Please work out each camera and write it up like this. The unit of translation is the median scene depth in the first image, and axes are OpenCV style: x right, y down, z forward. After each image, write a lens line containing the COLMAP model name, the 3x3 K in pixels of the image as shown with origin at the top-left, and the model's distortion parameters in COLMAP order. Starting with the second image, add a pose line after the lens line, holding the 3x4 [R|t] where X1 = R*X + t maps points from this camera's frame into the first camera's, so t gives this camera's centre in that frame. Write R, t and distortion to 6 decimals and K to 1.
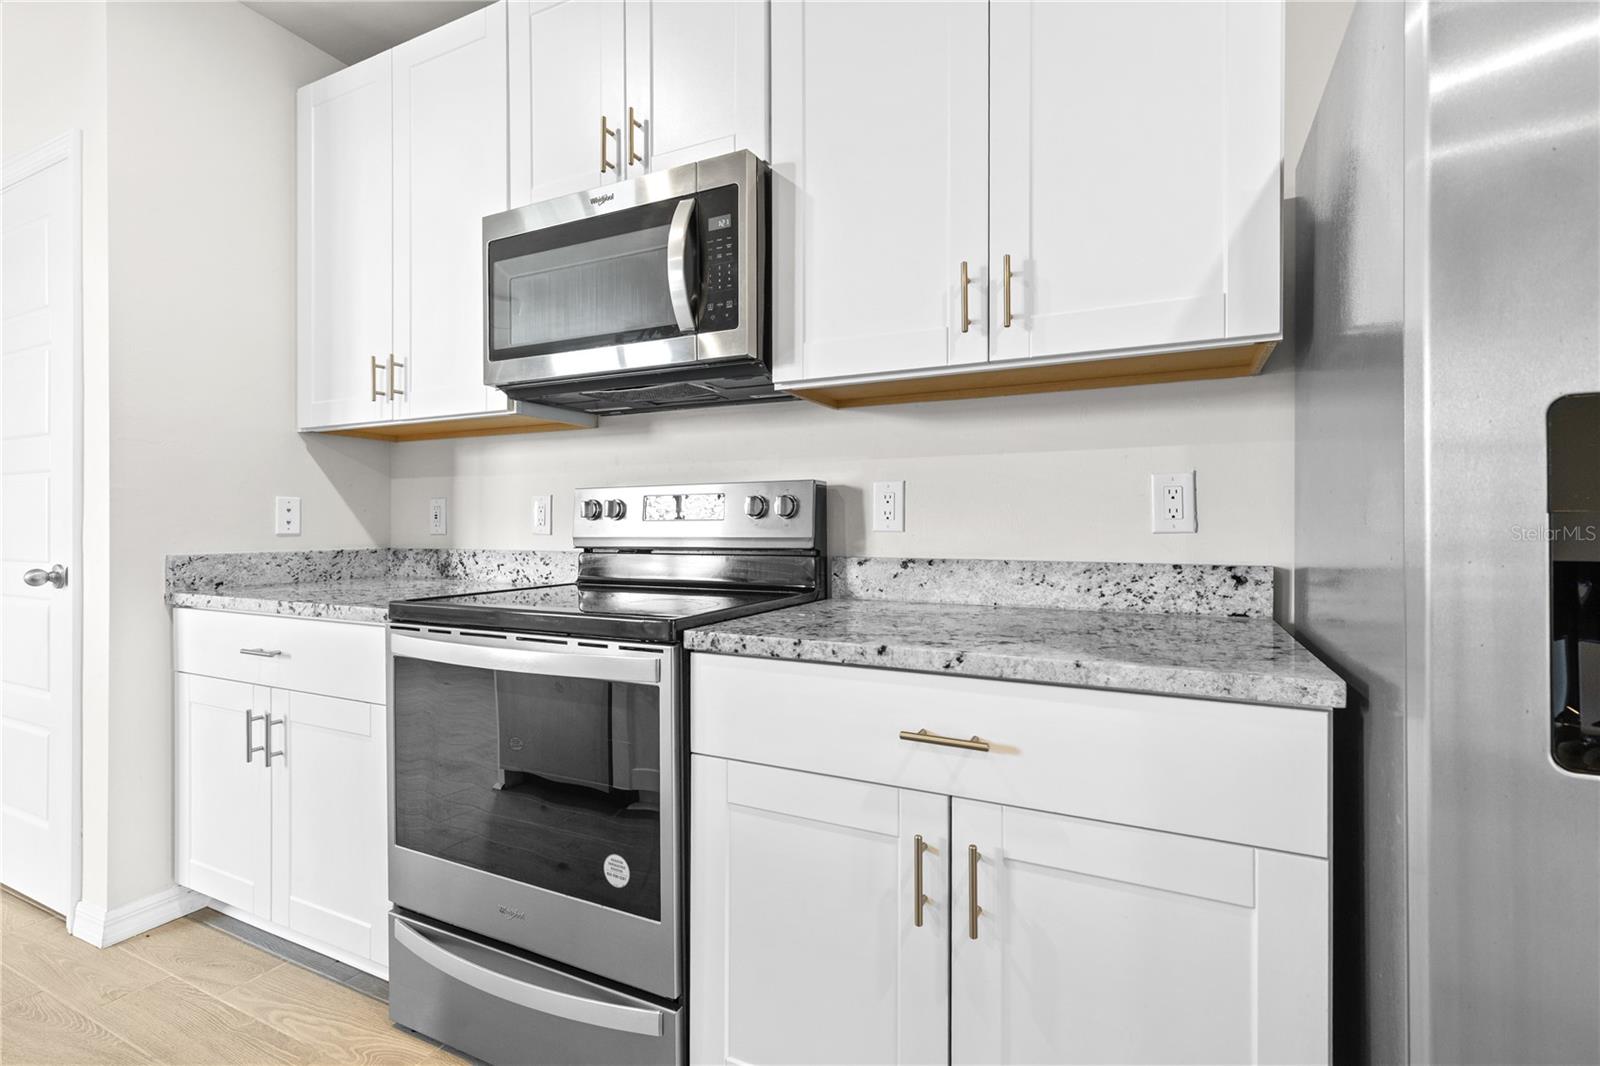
lens RADIAL K [[730.1, 0, 812.4], [0, 730.1, 530.1], [0, 0, 1]] dist [0.005840, -0.000078]
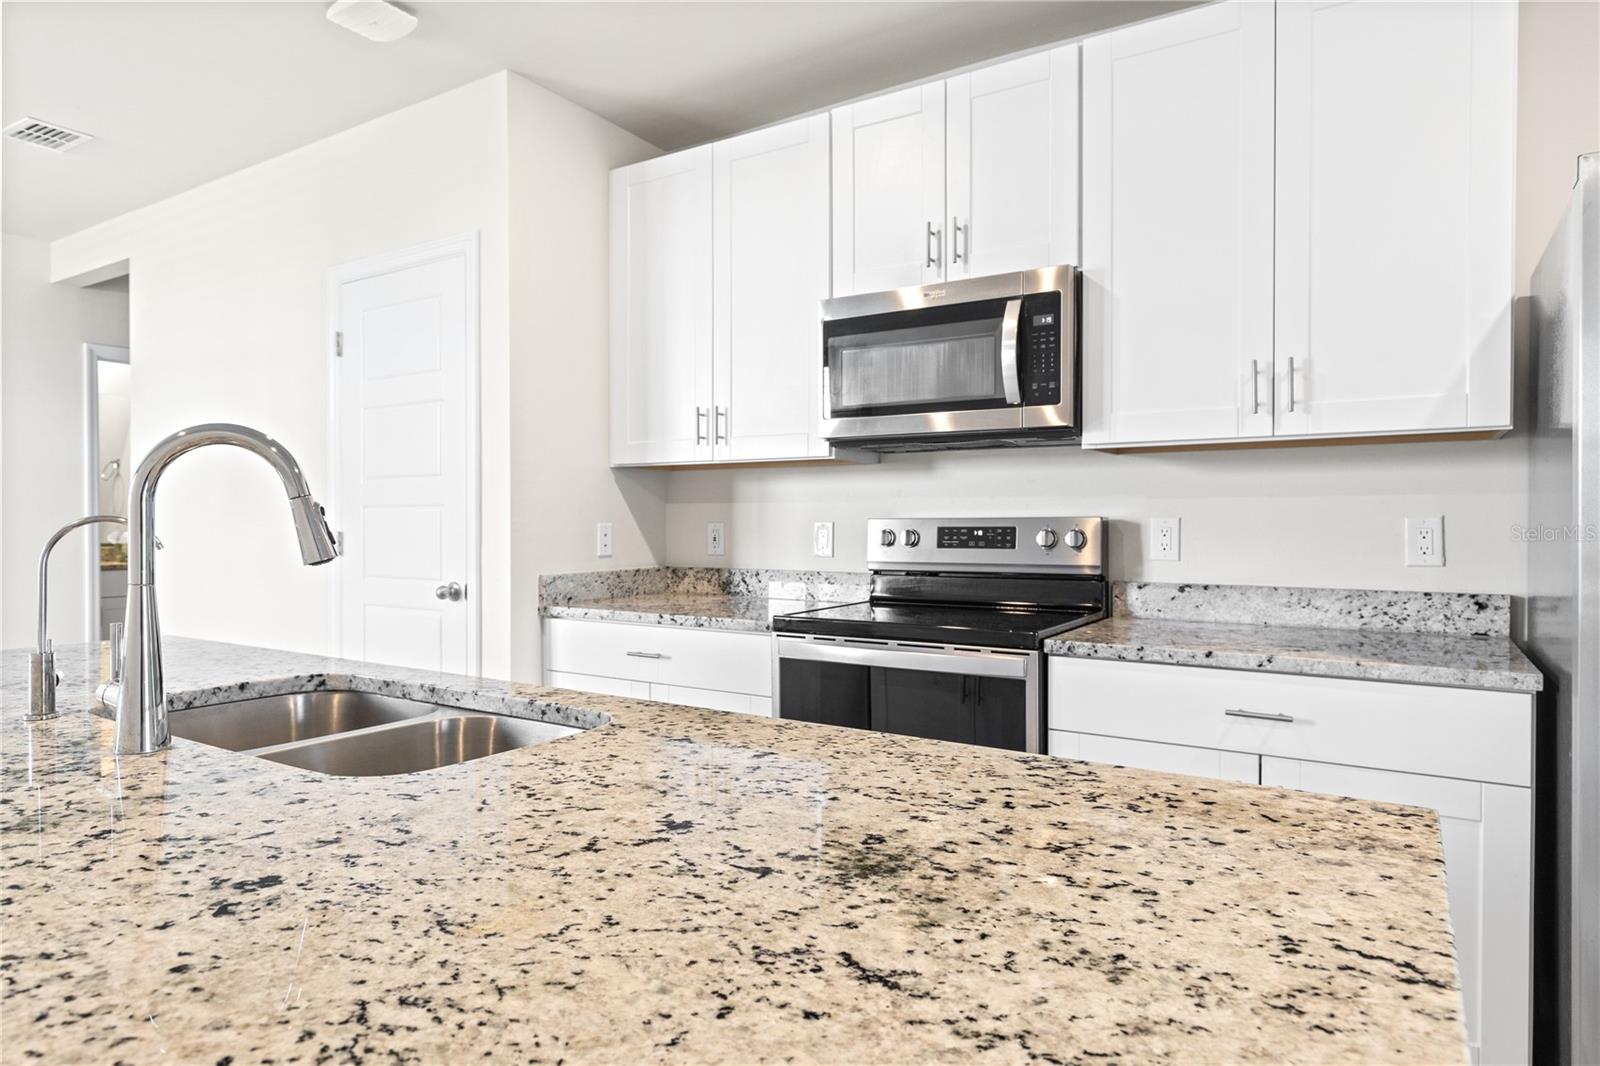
lens RADIAL K [[940.7, 0, 807.3], [0, 940.7, 534.1], [0, 0, 1]] dist [-0.002736, -0.001811]
pose [[0.993307, 0.000848, -0.115502, -0.337487], [0.000195, 0.999959, 0.009014, -0.062570], [0.115505, -0.008976, 0.993266, -0.654869]]
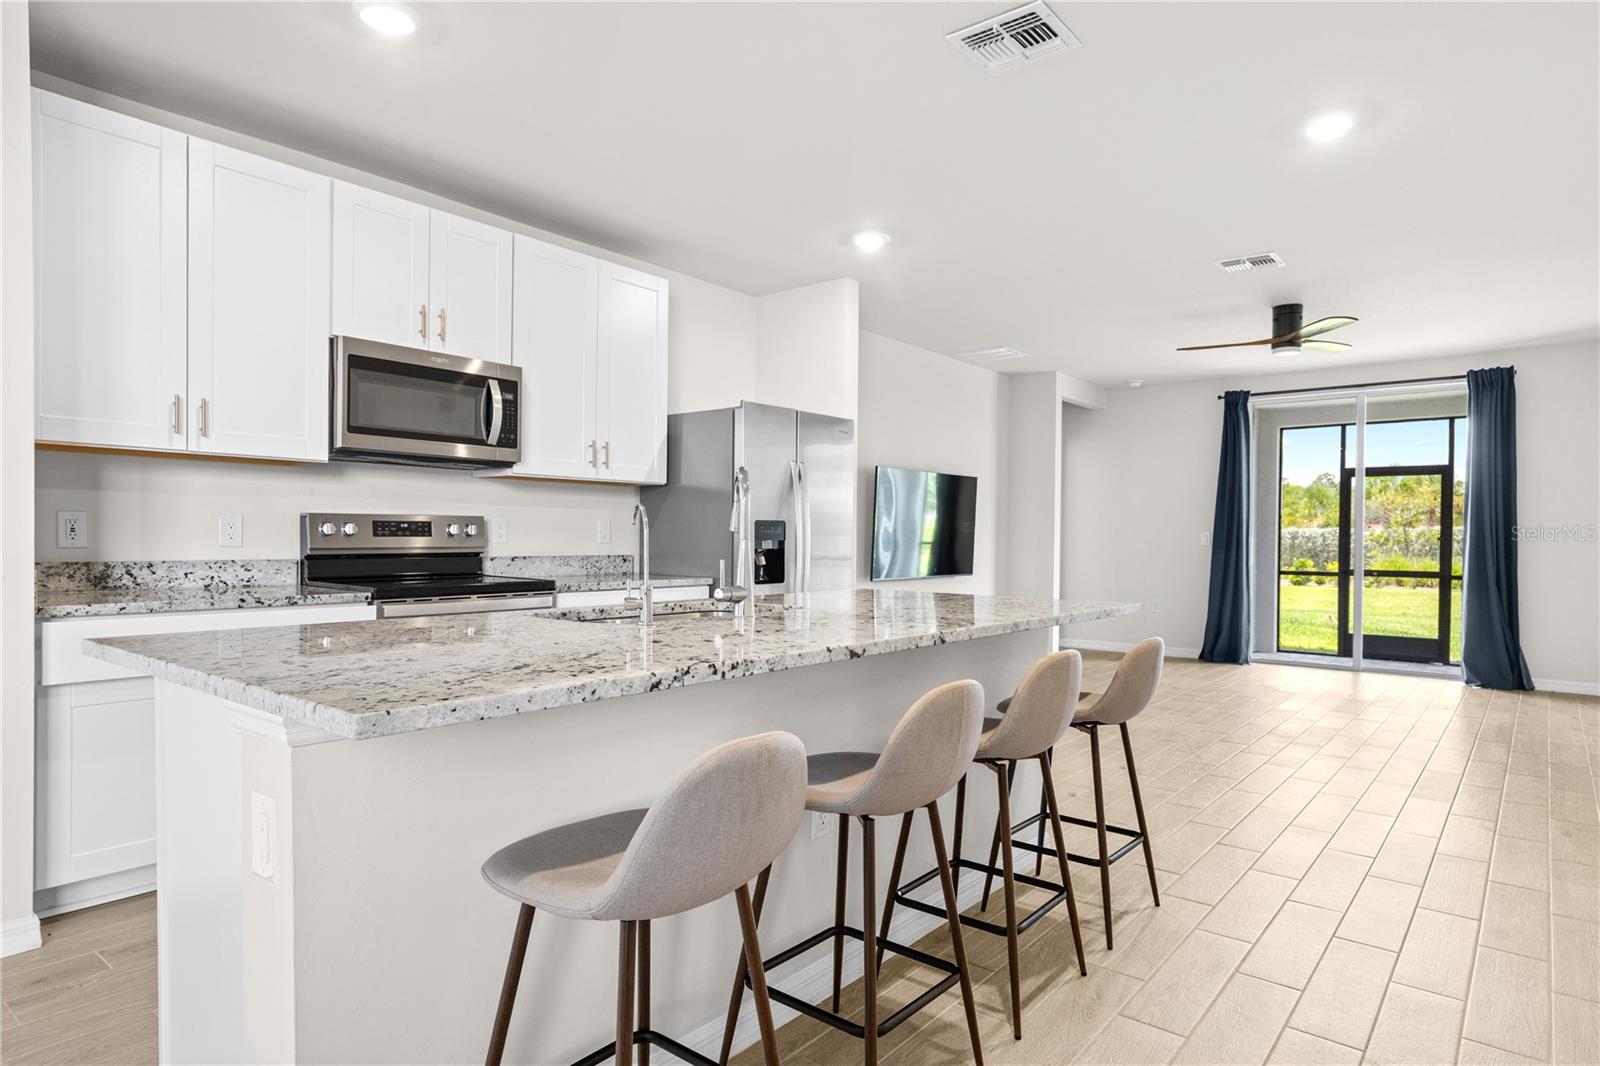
lens RADIAL K [[909.7, 0, 803.3], [0, 909.7, 539.9], [0, 0, 1]] dist [0.001966, -0.000393]
pose [[0.232125, -0.002554, 0.972683, -2.408534], [-0.005237, 0.999979, 0.003875, -0.023682], [-0.972672, -0.005993, 0.232107, -0.418782]]
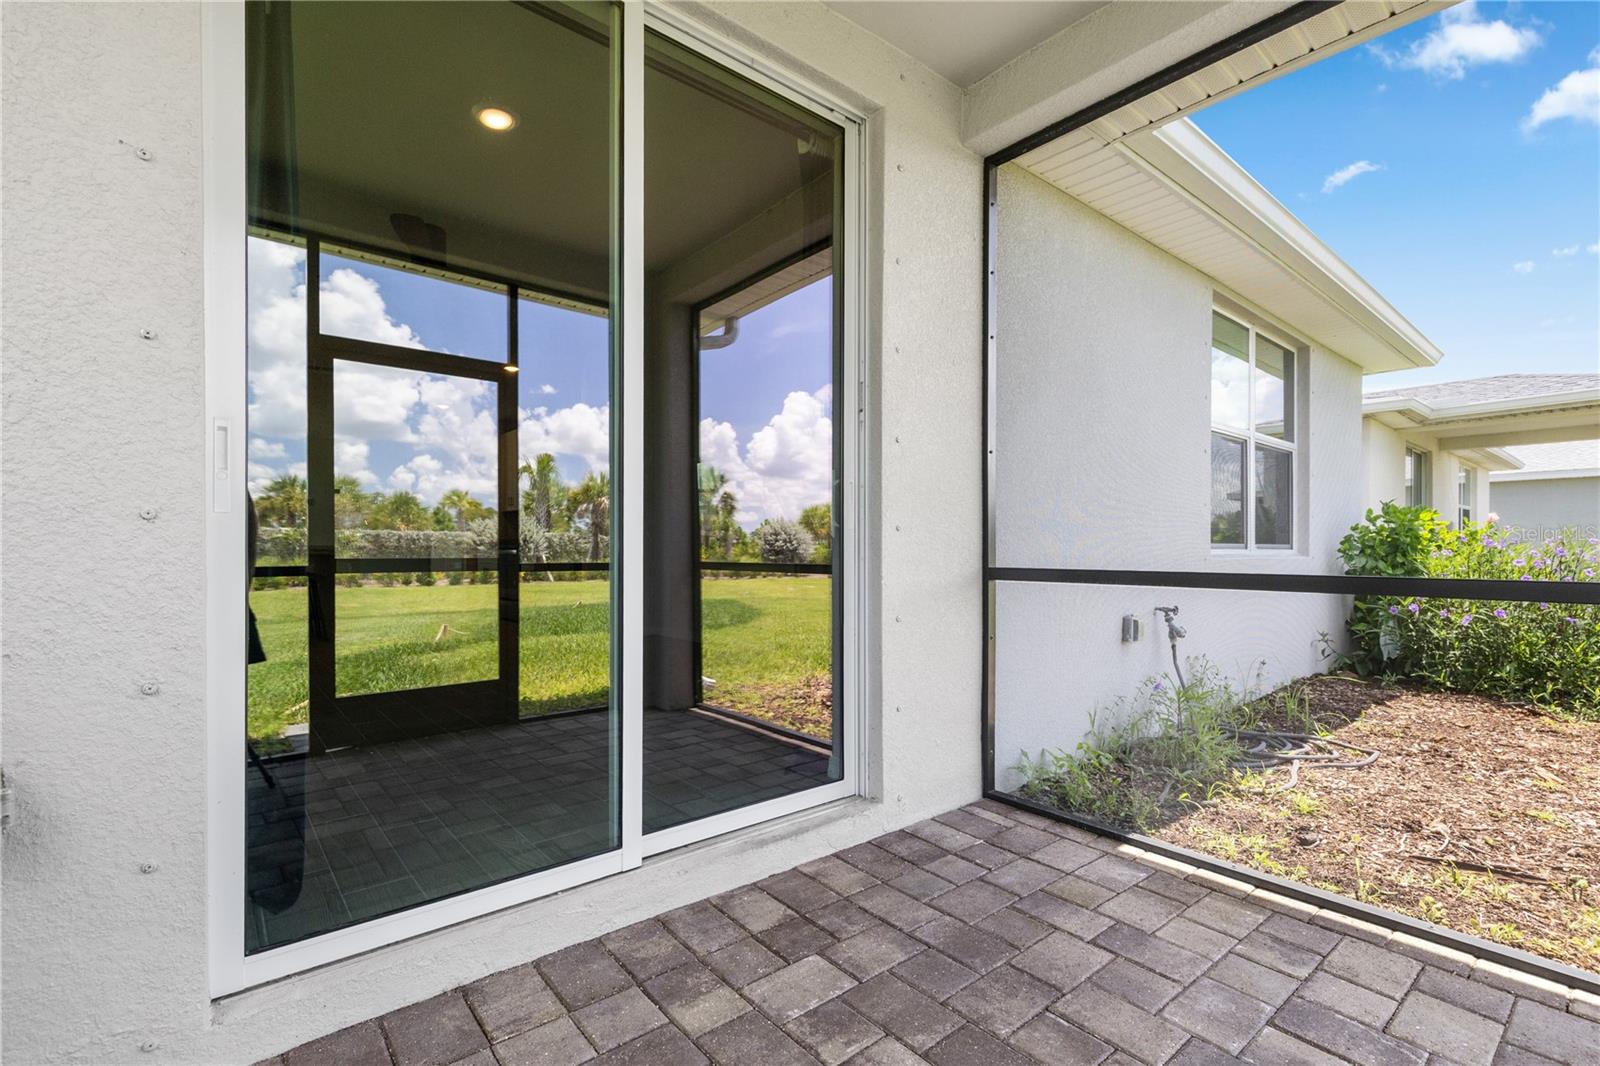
lens RADIAL K [[719.3, 0, 805.3], [0, 719.3, 532.0], [0, 0, 1]] dist [0.002142, -0.000219]
pose [[-0.908489, 0.001848, 0.417905, 2.426010], [0.000489, 0.999994, -0.003359, 0.118806], [-0.417909, -0.002847, -0.908485, -1.218794]]
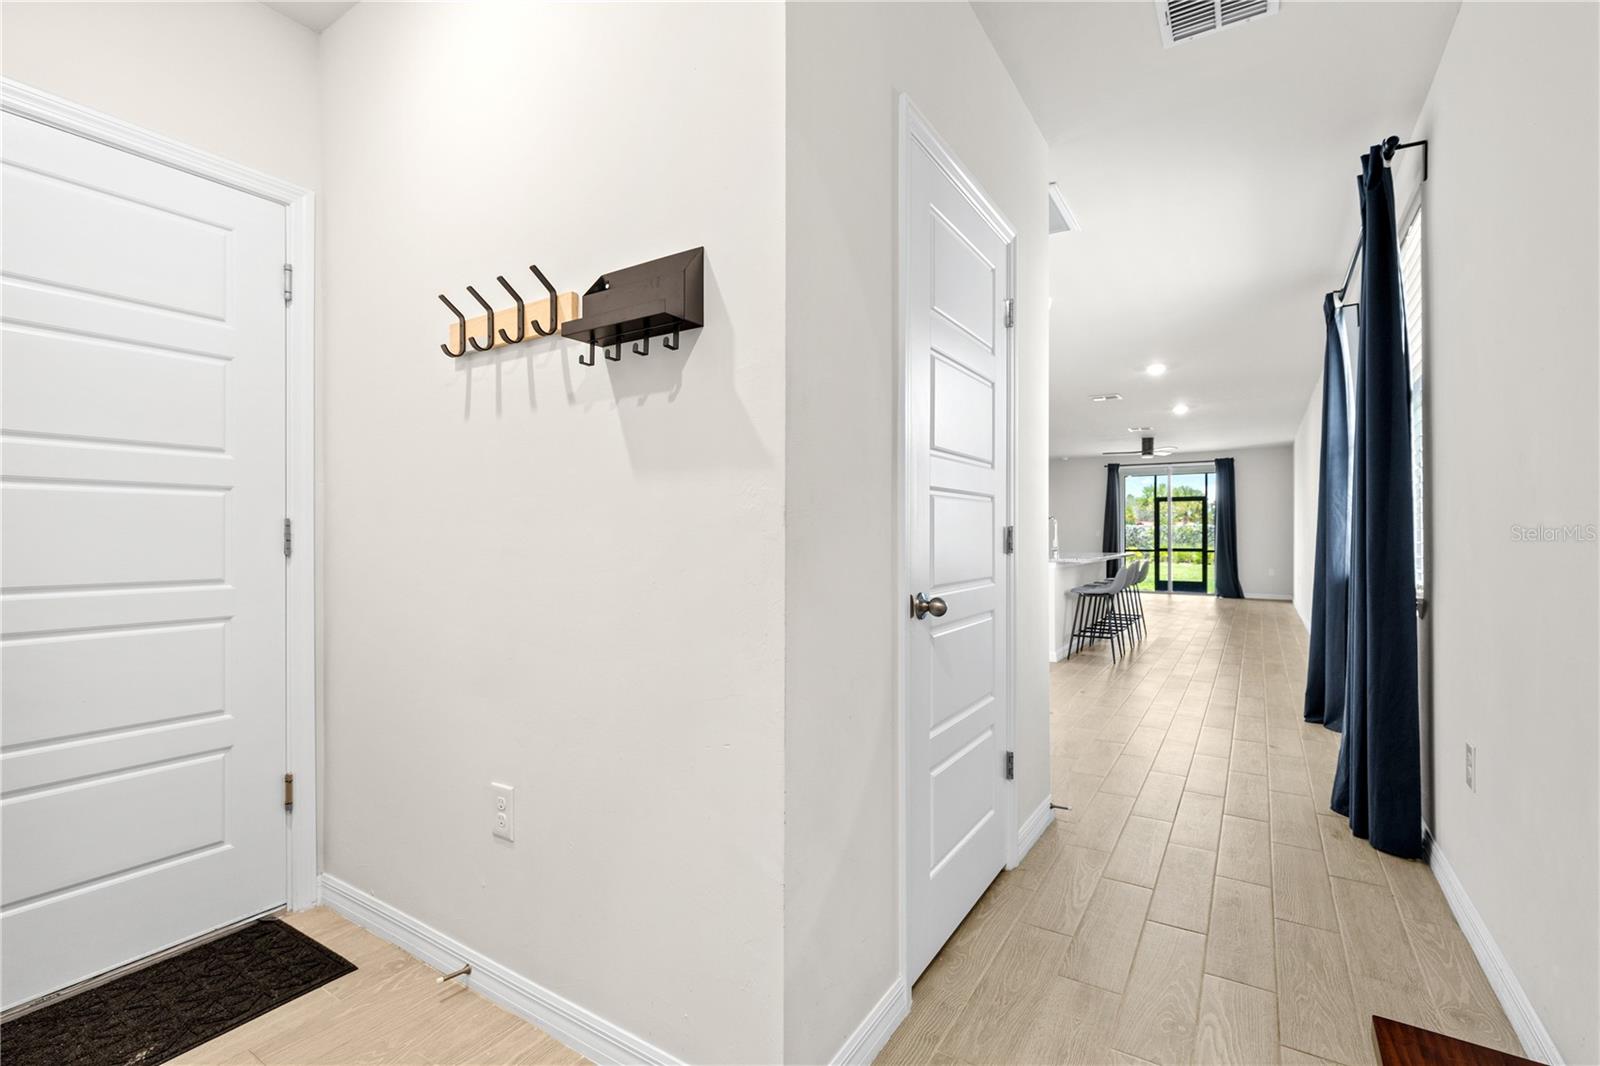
lens RADIAL K [[719.3, 0, 805.3], [0, 719.3, 532.0], [0, 0, 1]] dist [0.002142, -0.000219]
pose [[0.114789, 0.002306, 0.993387, -5.914759], [0.004377, 0.999986, -0.002827, -0.030609], [-0.993380, 0.004673, 0.114778, 1.126028]]
